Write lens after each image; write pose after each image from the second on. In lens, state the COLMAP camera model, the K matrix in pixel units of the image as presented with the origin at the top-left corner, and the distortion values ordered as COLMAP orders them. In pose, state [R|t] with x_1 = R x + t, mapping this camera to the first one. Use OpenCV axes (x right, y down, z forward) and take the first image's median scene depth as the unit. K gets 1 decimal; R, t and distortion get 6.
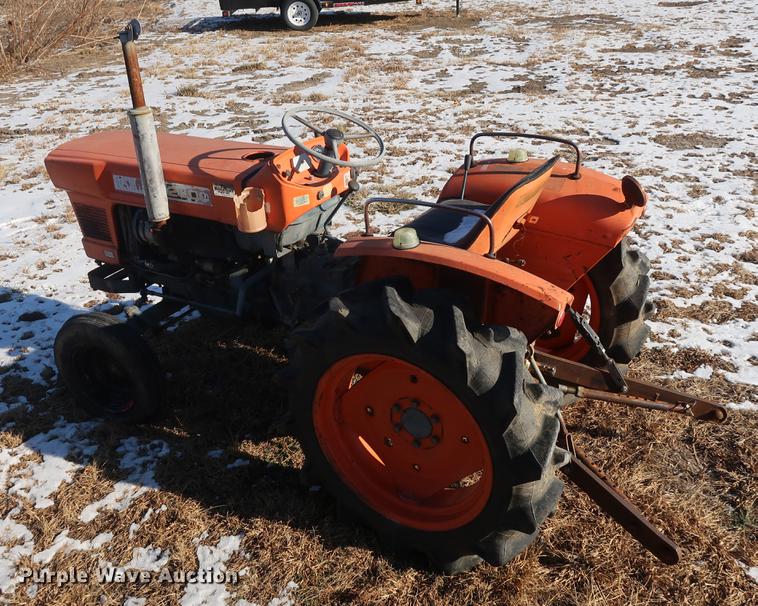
lens RADIAL K [[750.4, 0, 356.5], [0, 750.4, 297.0], [0, 0, 1]] dist [-0.019633, -0.004167]
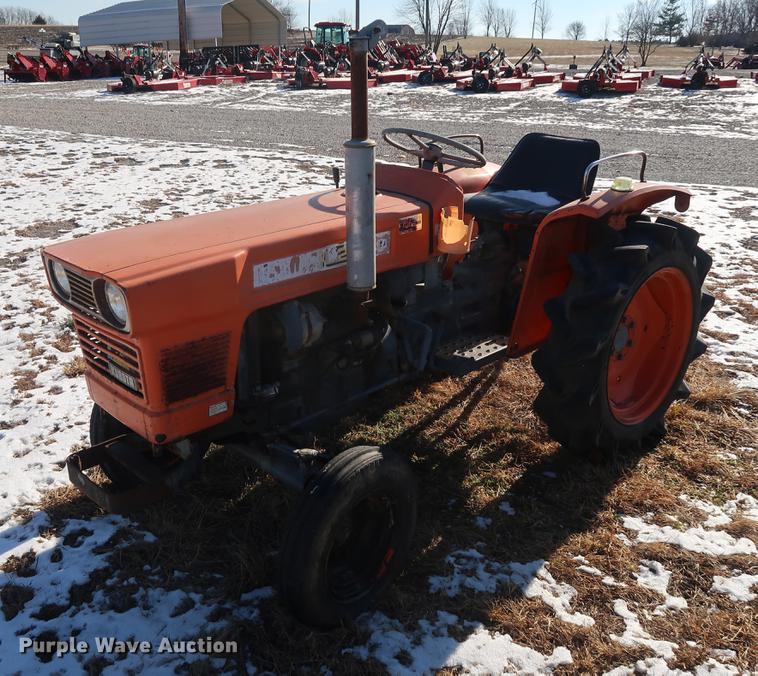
lens RADIAL K [[810.2, 0, 320.4], [0, 810.2, 335.8], [0, 0, 1]] dist [-0.009880, 0.016649]
pose [[0.285796, -0.296208, 0.911362, -0.973299], [0.425094, 0.891525, 0.156455, -0.194862], [-0.858845, 0.342701, 0.380711, 0.698559]]
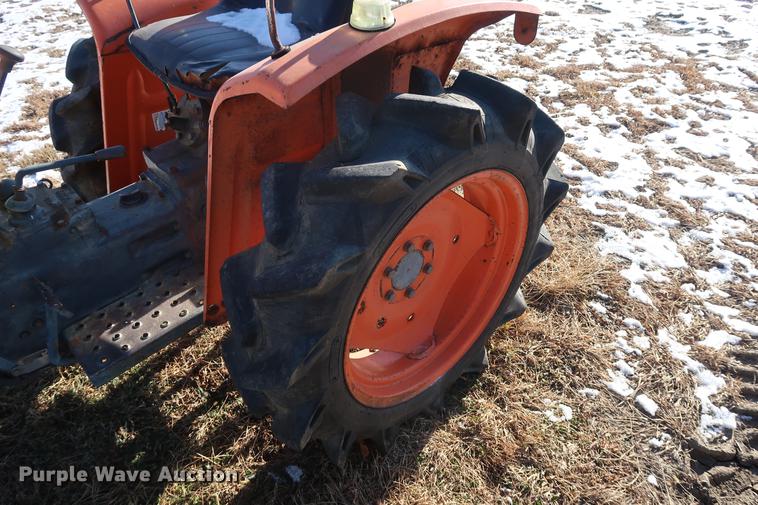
lens RADIAL K [[522.8, 0, 379.0], [0, 522.8, 252.5], [0, 0, 1]] dist [-0.022815, 0.006606]
pose [[0.251541, -0.597306, 0.761547, -0.253777], [0.449907, 0.768827, 0.454410, -0.080897], [-0.856920, 0.228322, 0.462123, 0.587558]]
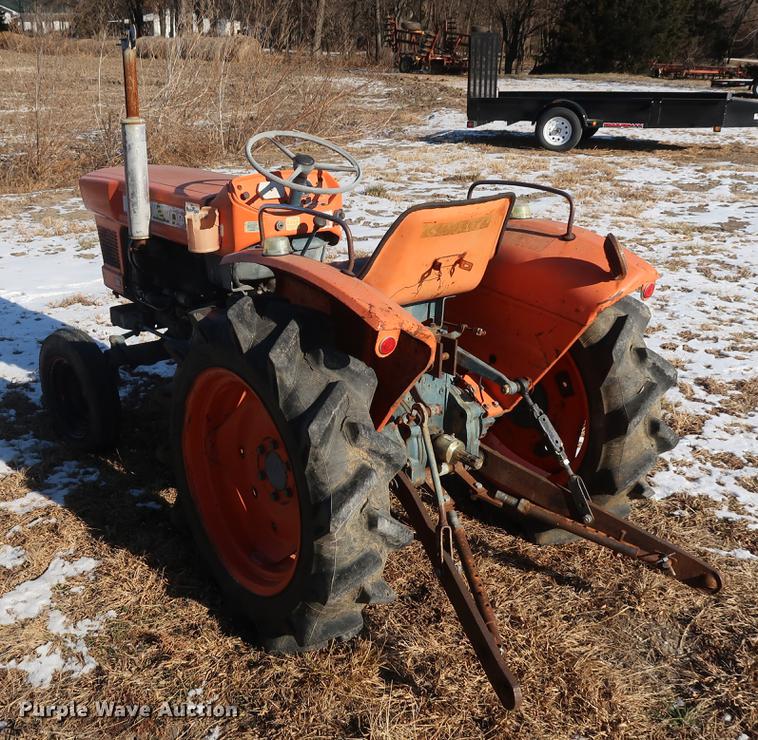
lens RADIAL K [[899.1, 0, 287.6], [0, 899.1, 401.9], [0, 0, 1]] dist [-0.022816, -0.000369]
pose [[0.908572, 0.189221, -0.372415, 0.355397], [-0.219783, 0.974688, -0.040969, 0.099561], [0.355237, 0.119073, 0.927161, 0.023520]]
